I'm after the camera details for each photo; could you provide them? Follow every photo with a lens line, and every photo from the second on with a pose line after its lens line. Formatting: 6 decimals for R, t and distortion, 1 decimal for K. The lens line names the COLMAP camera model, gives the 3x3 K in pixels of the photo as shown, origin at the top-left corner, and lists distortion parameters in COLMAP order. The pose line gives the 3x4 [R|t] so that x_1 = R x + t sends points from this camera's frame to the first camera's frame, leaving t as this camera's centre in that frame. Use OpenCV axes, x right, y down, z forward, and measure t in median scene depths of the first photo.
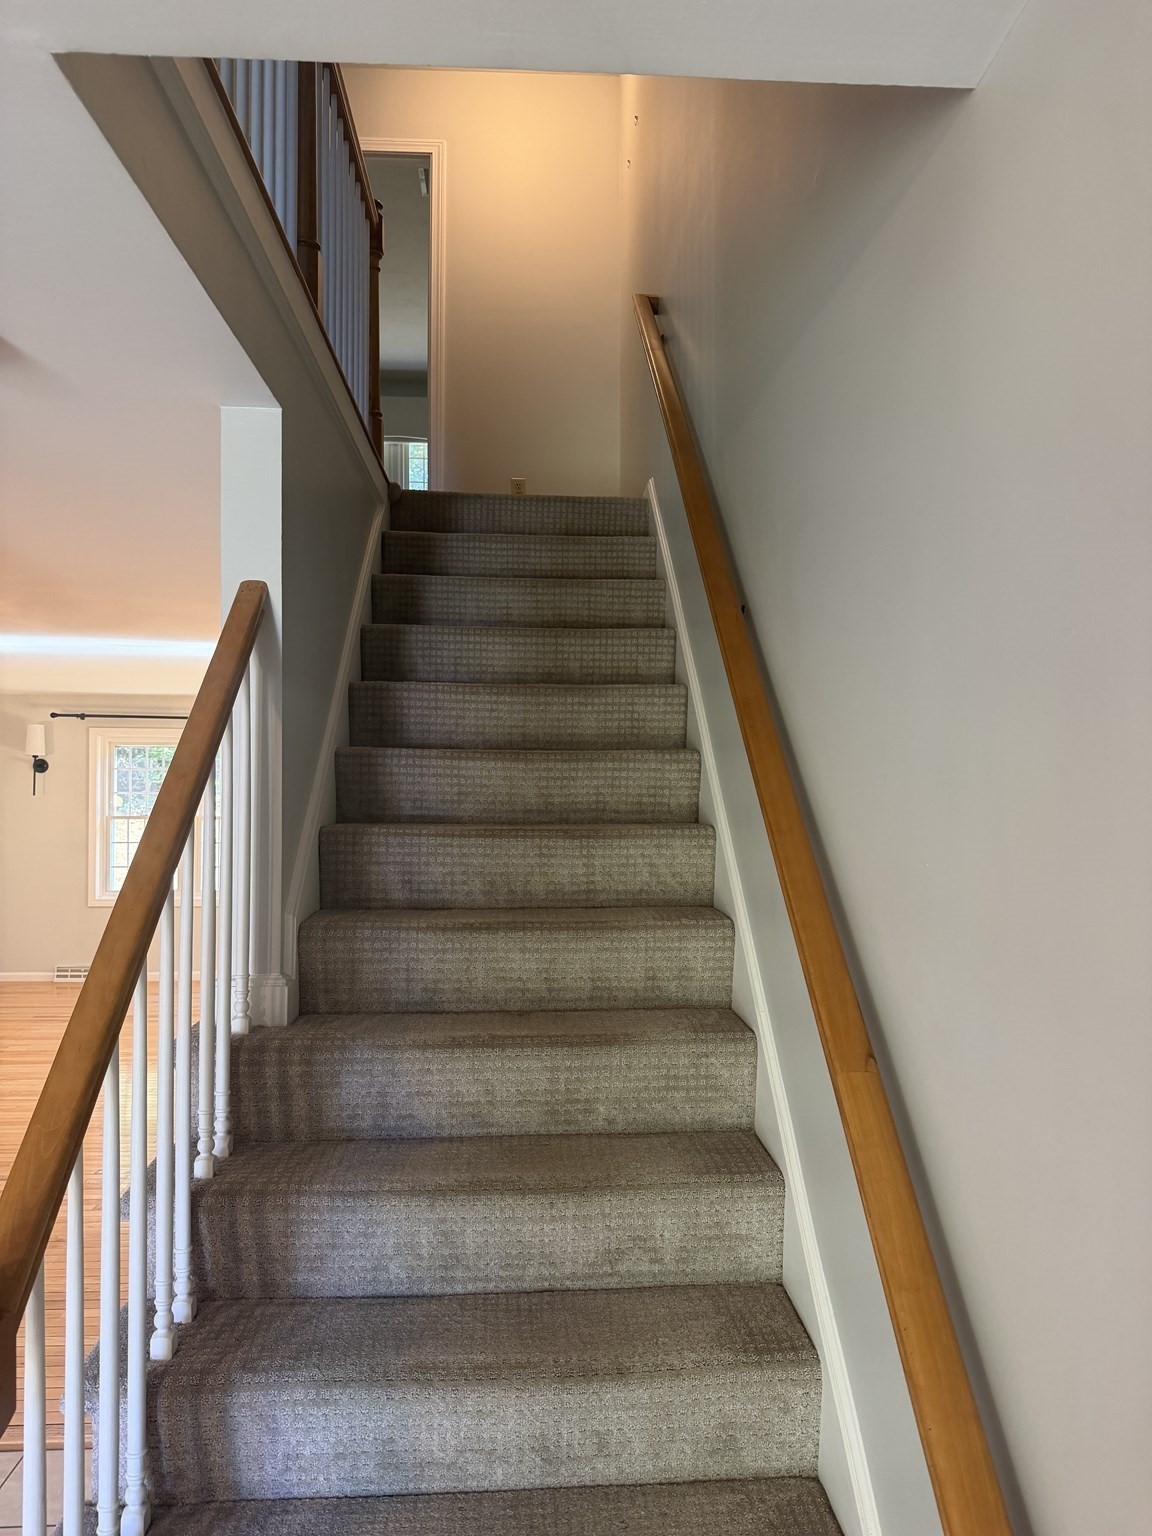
lens RADIAL K [[1049.5, 0, 576.0], [0, 1049.5, 768.0], [0, 0, 1]] dist [0.089423, -0.160508]
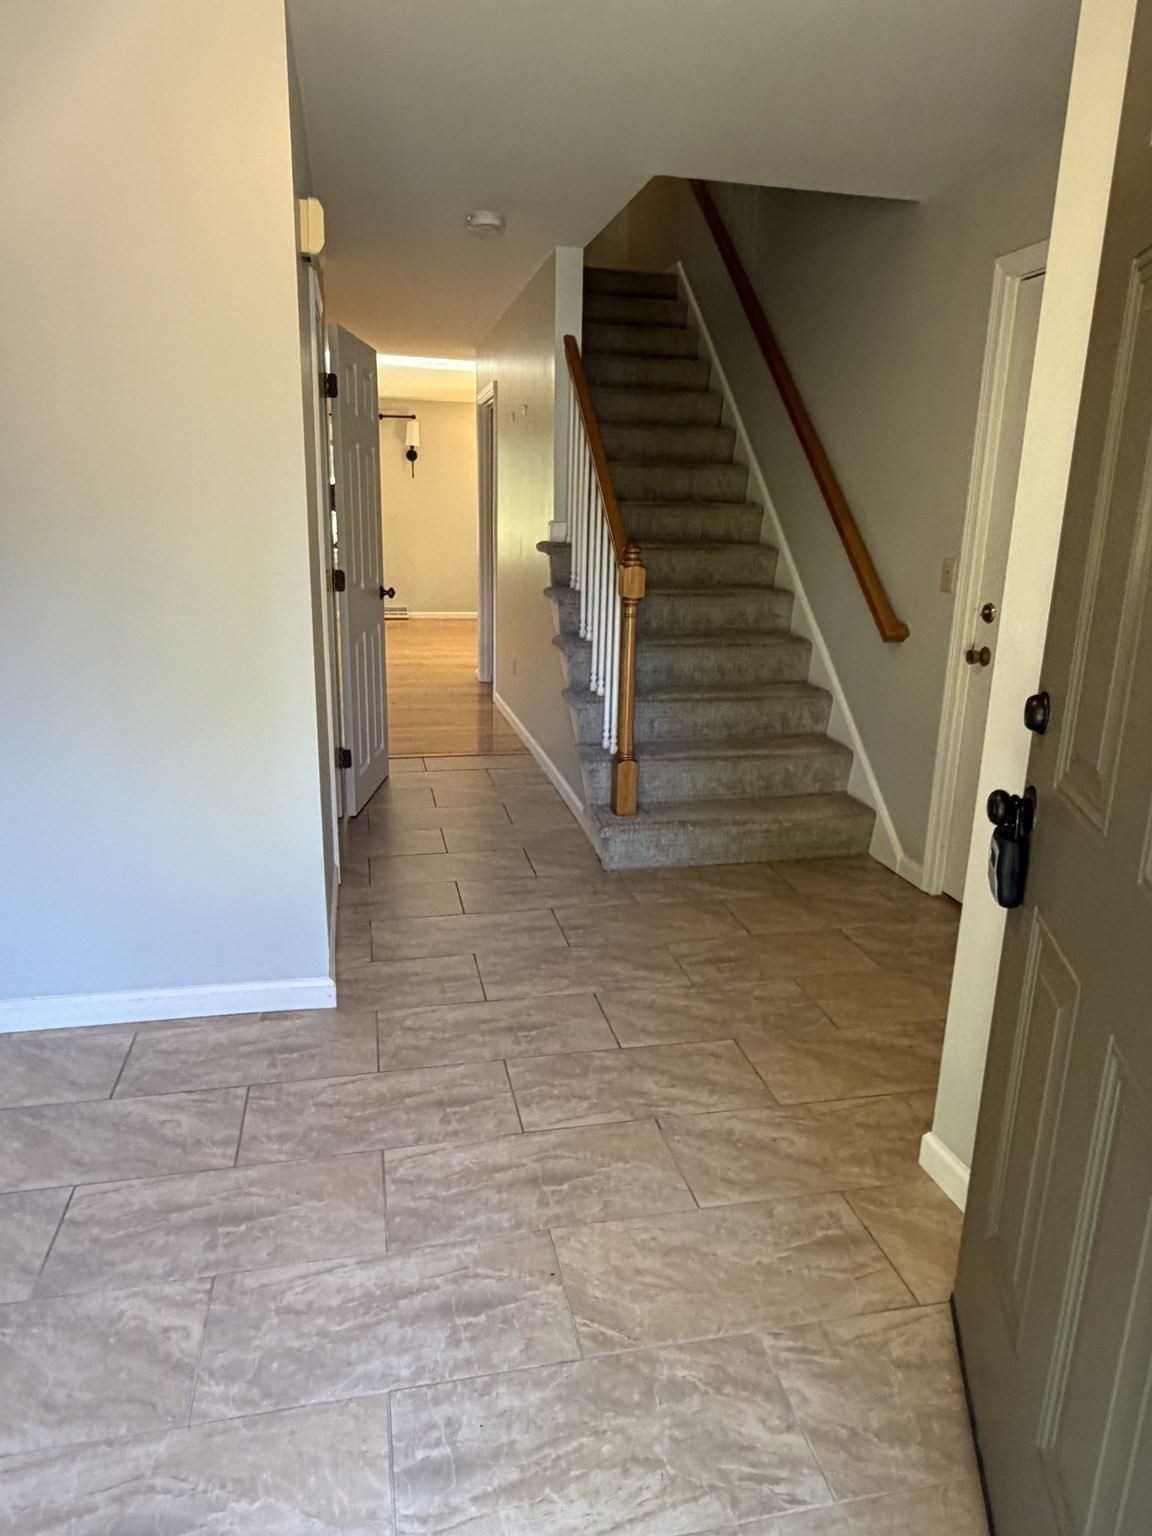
lens RADIAL K [[990.5, 0, 576.0], [0, 990.5, 768.0], [0, 0, 1]] dist [-0.004354, 0.002578]
pose [[0.986700, -0.025282, 0.160572, -0.675823], [-0.020769, 0.960127, 0.278791, 0.115560], [-0.161218, -0.278418, 0.946833, -1.239623]]
